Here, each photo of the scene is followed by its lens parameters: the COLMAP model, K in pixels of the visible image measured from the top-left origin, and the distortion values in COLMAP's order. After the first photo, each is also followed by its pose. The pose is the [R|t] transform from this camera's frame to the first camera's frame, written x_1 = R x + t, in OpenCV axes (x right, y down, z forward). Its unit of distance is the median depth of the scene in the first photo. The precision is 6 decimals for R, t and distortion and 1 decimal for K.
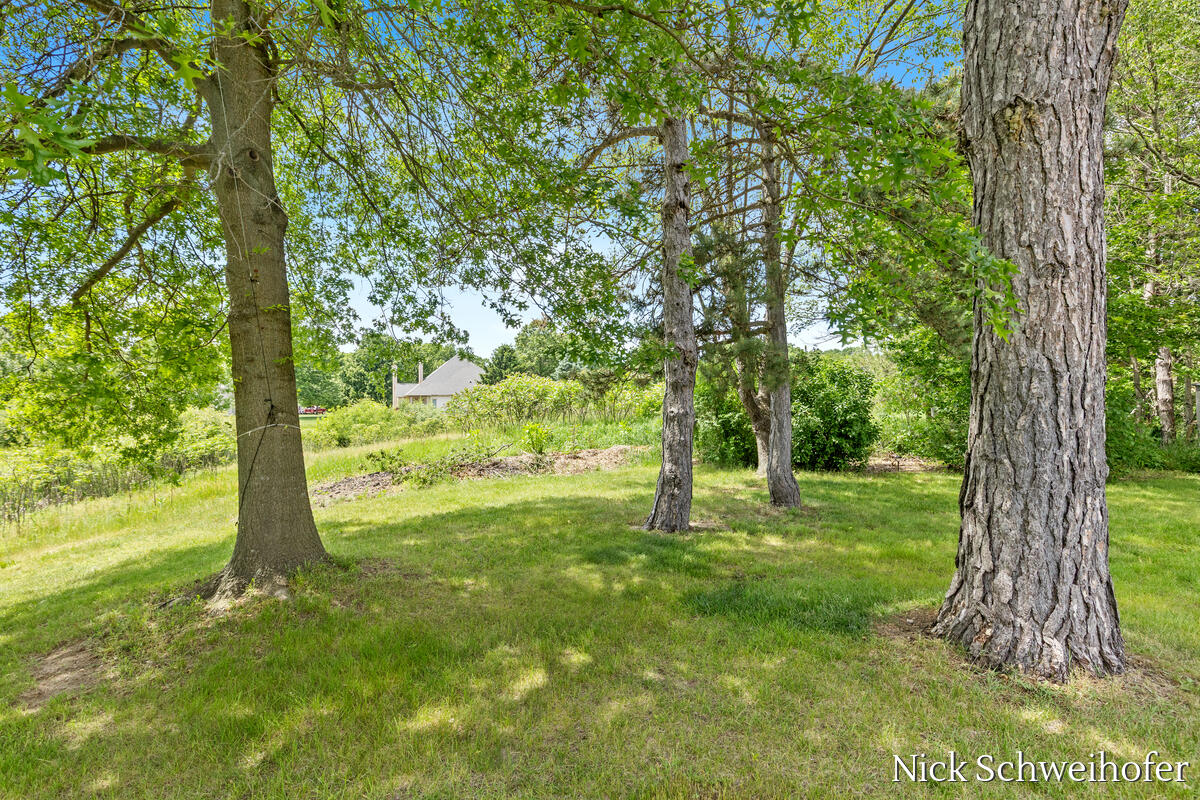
lens RADIAL K [[555.5, 0, 600.1], [0, 555.5, 396.5], [0, 0, 1]] dist [-0.001406, 0.000068]
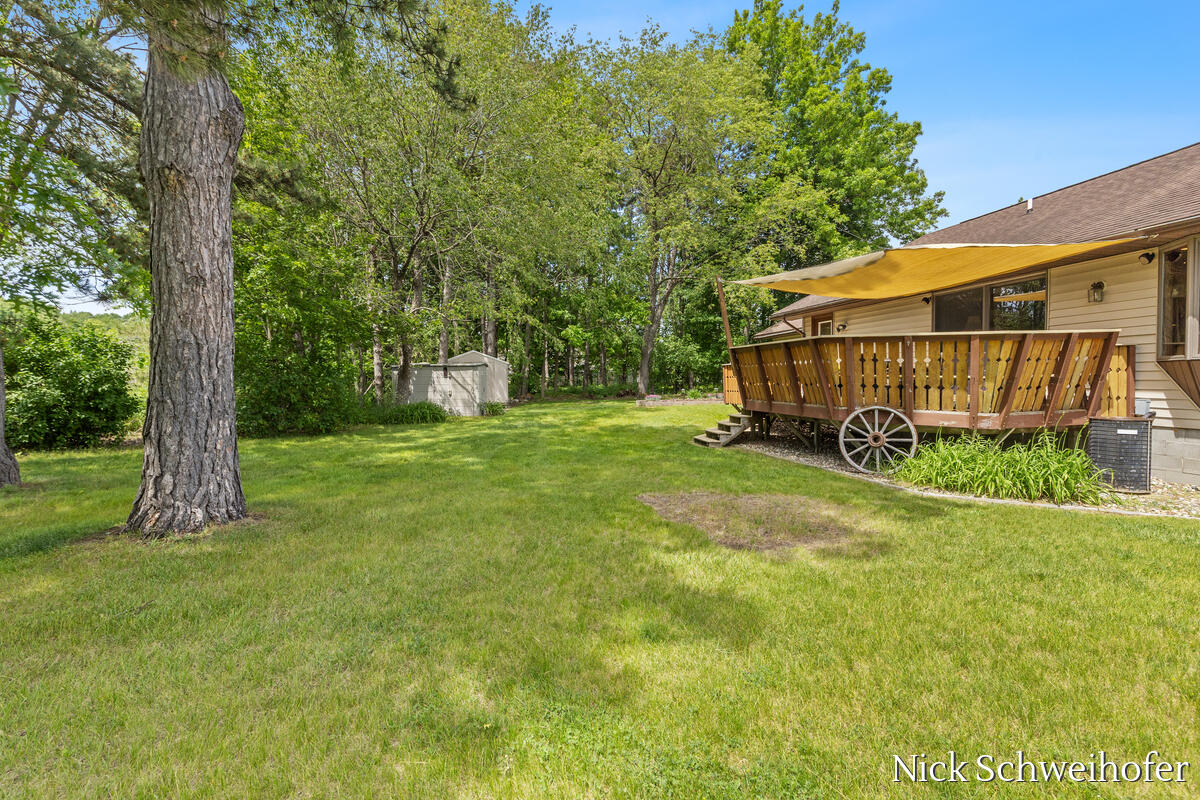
lens RADIAL K [[555.5, 0, 600.1], [0, 555.5, 396.5], [0, 0, 1]] dist [-0.001406, 0.000068]
pose [[0.432139, -0.016480, 0.901656, -0.132714], [-0.019190, 0.999439, 0.027464, 0.040637], [-0.901603, -0.029171, 0.431581, -0.743314]]
